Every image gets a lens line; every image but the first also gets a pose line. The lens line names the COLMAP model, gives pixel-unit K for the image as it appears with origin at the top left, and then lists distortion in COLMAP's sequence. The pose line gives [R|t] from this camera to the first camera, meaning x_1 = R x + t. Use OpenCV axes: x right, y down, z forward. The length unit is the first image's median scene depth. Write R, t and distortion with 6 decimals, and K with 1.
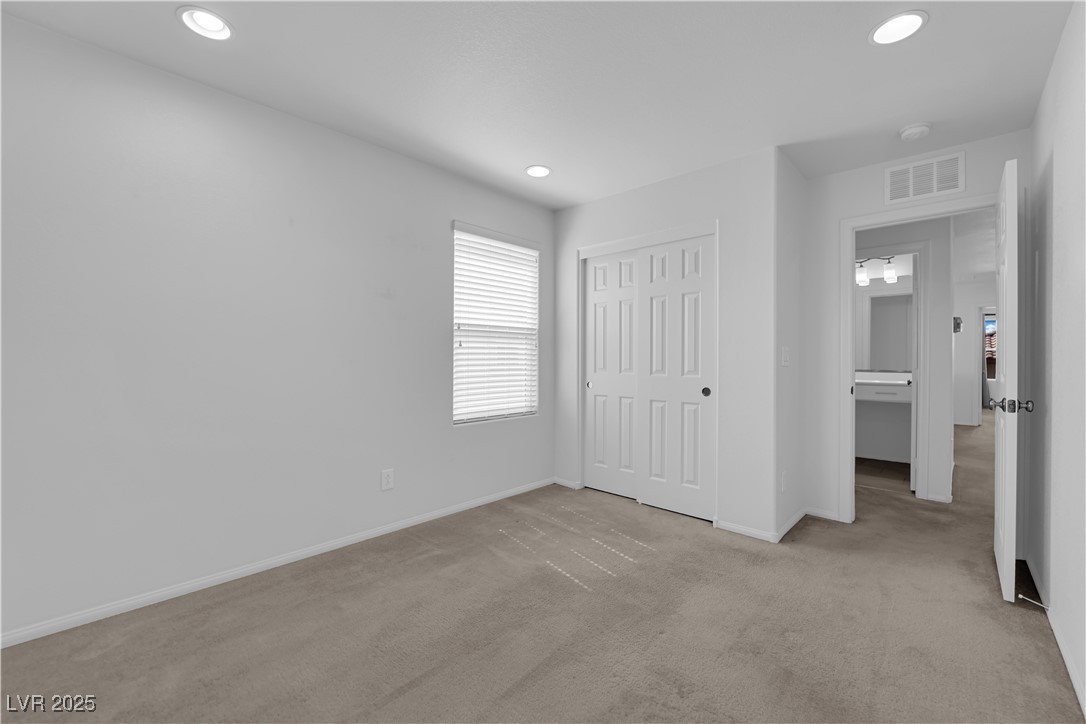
lens RADIAL K [[437.8, 0, 546.7], [0, 437.8, 361.3], [0, 0, 1]] dist [-0.007139, -0.005143]
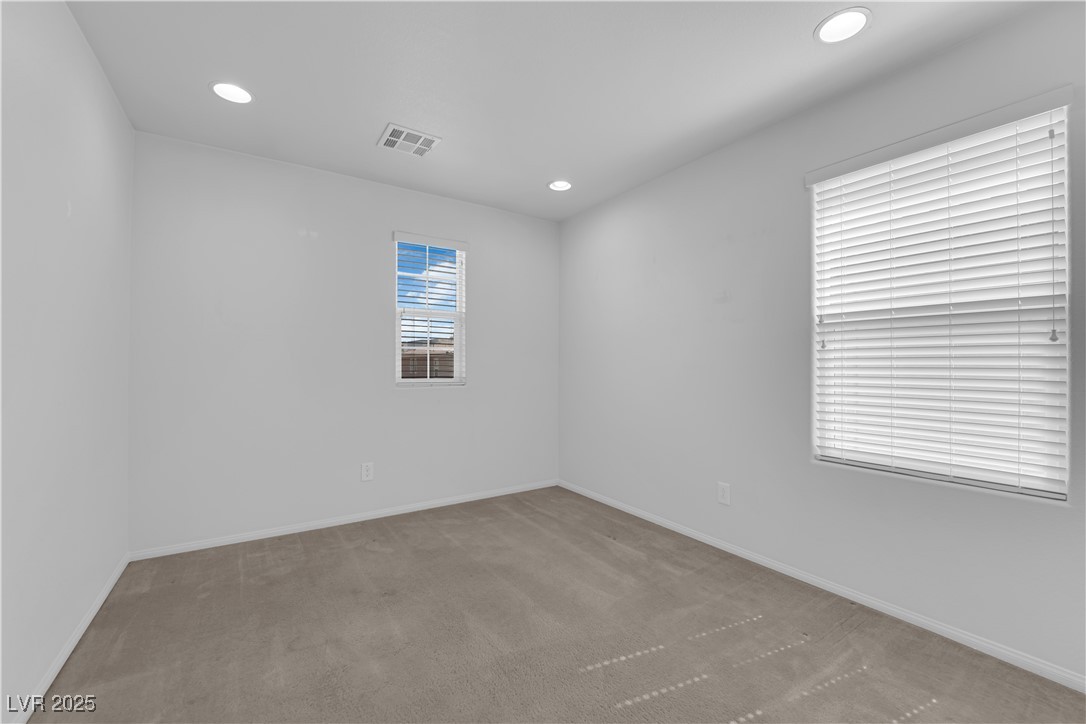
lens RADIAL K [[437.8, 0, 546.7], [0, 437.8, 361.3], [0, 0, 1]] dist [-0.007139, -0.005143]
pose [[-0.204882, -0.004340, -0.978777, 0.562237], [-0.007325, 0.999969, -0.002901, -0.008569], [0.978759, 0.006575, -0.204907, 0.721276]]
